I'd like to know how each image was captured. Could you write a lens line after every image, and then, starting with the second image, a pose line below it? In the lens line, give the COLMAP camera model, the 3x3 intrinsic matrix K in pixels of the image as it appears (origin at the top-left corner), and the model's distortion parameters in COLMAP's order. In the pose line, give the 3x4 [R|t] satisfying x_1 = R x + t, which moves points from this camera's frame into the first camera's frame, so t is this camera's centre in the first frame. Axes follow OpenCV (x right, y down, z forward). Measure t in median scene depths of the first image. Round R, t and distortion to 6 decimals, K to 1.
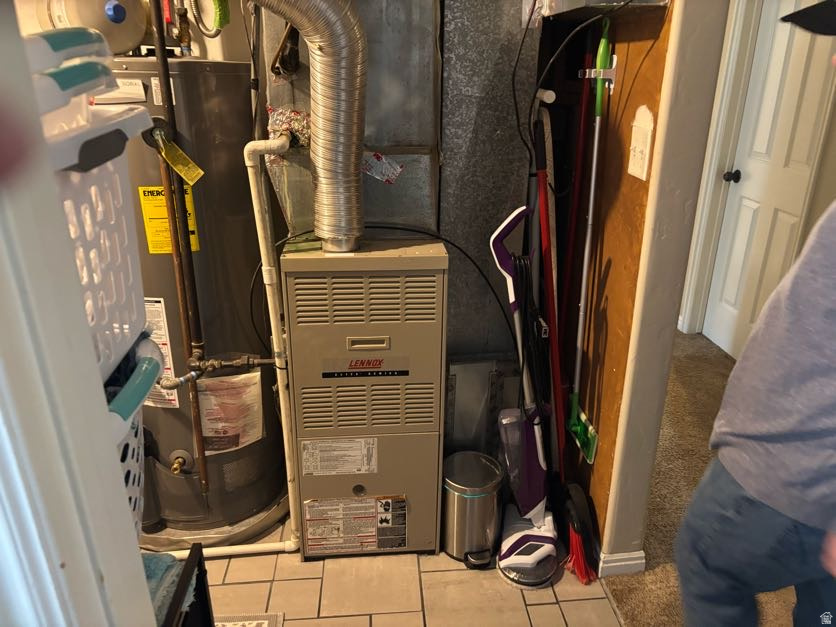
lens RADIAL K [[618.6, 0, 418.0], [0, 618.6, 313.5], [0, 0, 1]] dist [0.001172, -0.000940]
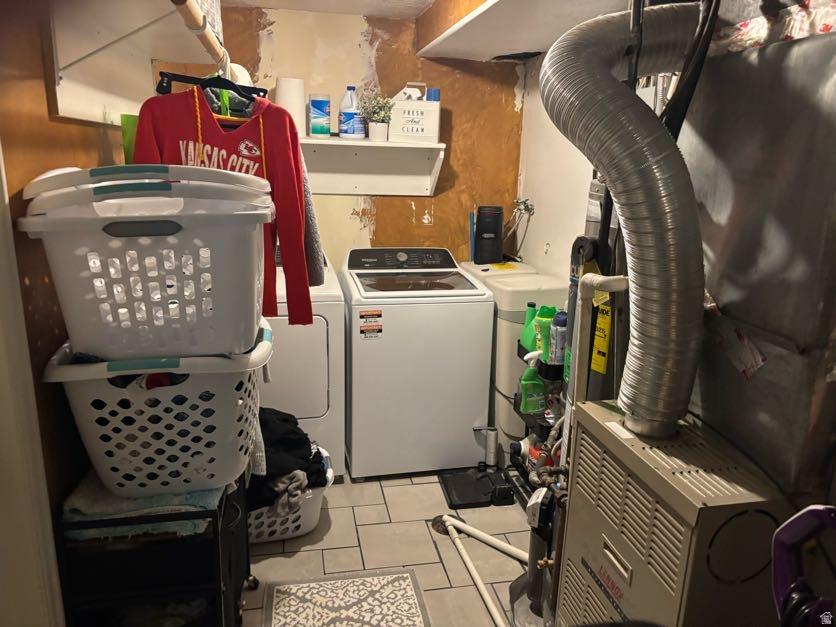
lens RADIAL K [[618.6, 0, 418.0], [0, 618.6, 313.5], [0, 0, 1]] dist [0.001172, -0.000940]
pose [[0.134288, 0.247491, -0.959539, 0.533428], [-0.397849, 0.900306, 0.176534, -0.254703], [0.907570, 0.358045, 0.219364, 0.527150]]
